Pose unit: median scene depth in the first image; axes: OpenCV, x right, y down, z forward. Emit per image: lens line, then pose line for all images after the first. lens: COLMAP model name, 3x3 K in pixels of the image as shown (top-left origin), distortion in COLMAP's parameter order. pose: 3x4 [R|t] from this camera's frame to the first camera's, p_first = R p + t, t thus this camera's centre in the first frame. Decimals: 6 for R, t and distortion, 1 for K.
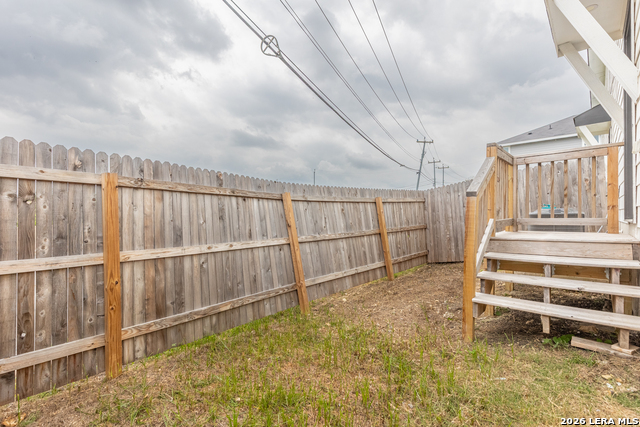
lens RADIAL K [[287.5, 0, 321.4], [0, 287.5, 212.6], [0, 0, 1]] dist [0.004194, 0.000187]
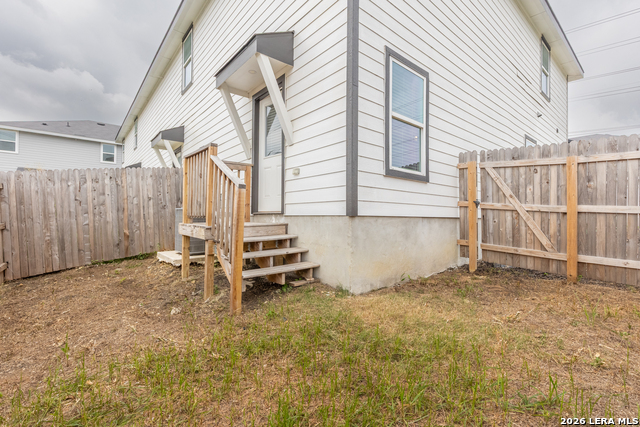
lens RADIAL K [[287.5, 0, 321.4], [0, 287.5, 212.6], [0, 0, 1]] dist [0.004194, 0.000187]
pose [[0.109788, 0.020150, 0.993751, -0.235468], [-0.009895, 0.999767, -0.019178, 0.023496], [-0.993906, -0.007727, 0.109962, 0.216205]]
